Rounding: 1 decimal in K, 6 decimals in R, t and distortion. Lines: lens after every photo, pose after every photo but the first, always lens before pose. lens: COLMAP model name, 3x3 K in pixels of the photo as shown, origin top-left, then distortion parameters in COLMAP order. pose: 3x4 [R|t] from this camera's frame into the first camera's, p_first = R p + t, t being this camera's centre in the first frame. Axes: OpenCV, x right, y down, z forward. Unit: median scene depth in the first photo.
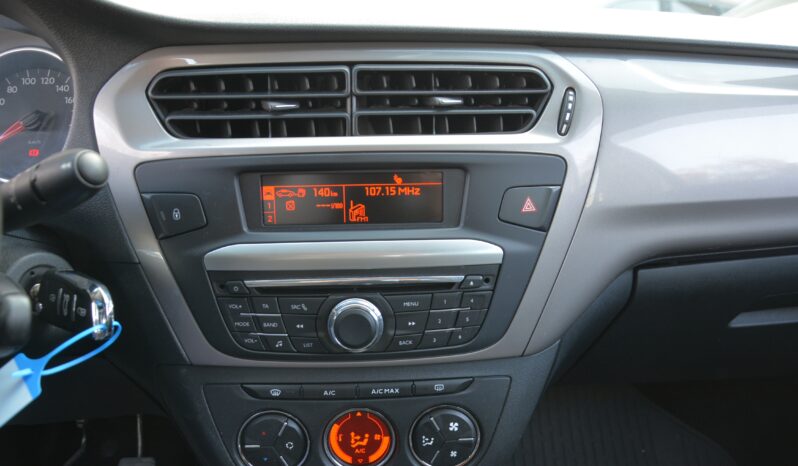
lens RADIAL K [[606.9, 0, 397.1], [0, 606.9, 249.2], [0, 0, 1]] dist [-0.045307, 0.002793]
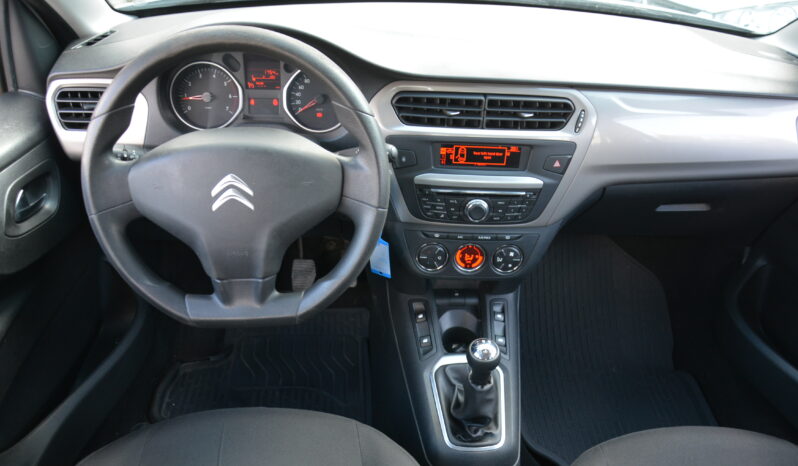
lens RADIAL K [[606.9, 0, 397.1], [0, 606.9, 249.2], [0, 0, 1]] dist [-0.045307, 0.002793]
pose [[0.998271, 0.058710, 0.002882, -0.367161], [-0.056997, 0.954829, 0.291639, -0.390107], [0.014370, -0.291299, 0.956524, -1.264690]]
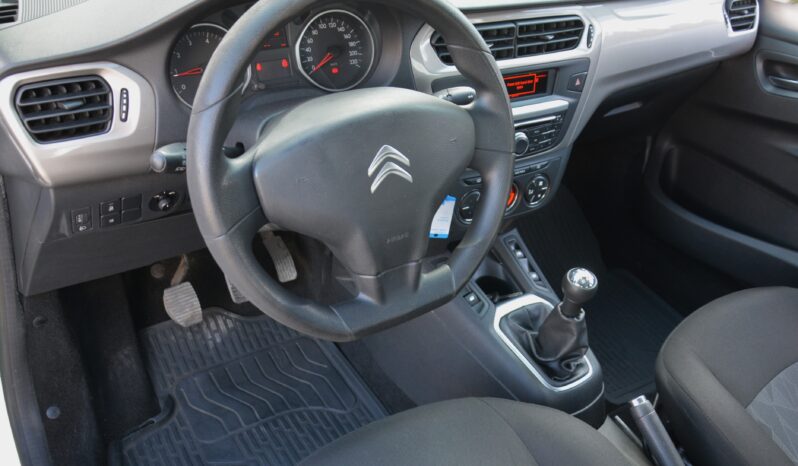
lens RADIAL K [[736.0, 0, 399.0], [0, 736.0, 233.0], [0, 0, 1]] dist [-0.044040, 0.008023]
pose [[0.876947, -0.189869, 0.441491, -1.672985], [0.050359, 0.949895, 0.308485, -0.411005], [-0.477942, -0.248292, 0.842569, -1.122026]]
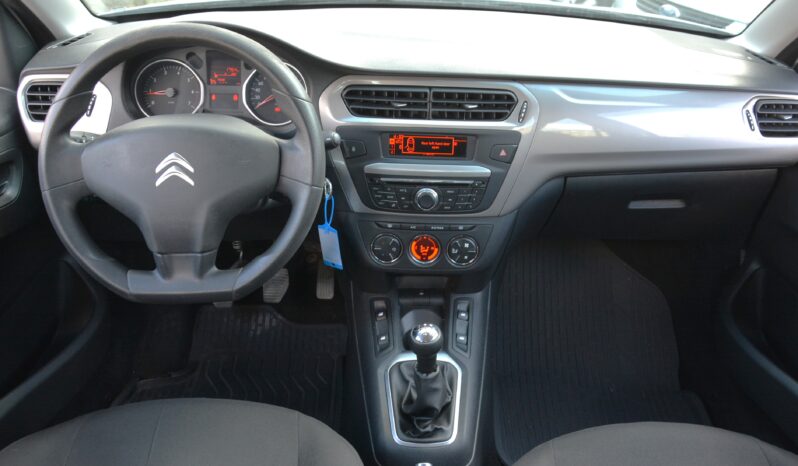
lens RADIAL K [[722.7, 0, 437.0], [0, 722.7, 167.9], [0, 0, 1]] dist [-0.054430, 0.008907]
pose [[0.998310, 0.055945, -0.015718, 0.010184], [-0.053908, 0.992581, 0.108981, -0.301620], [0.021698, -0.107950, 0.993920, -1.767471]]
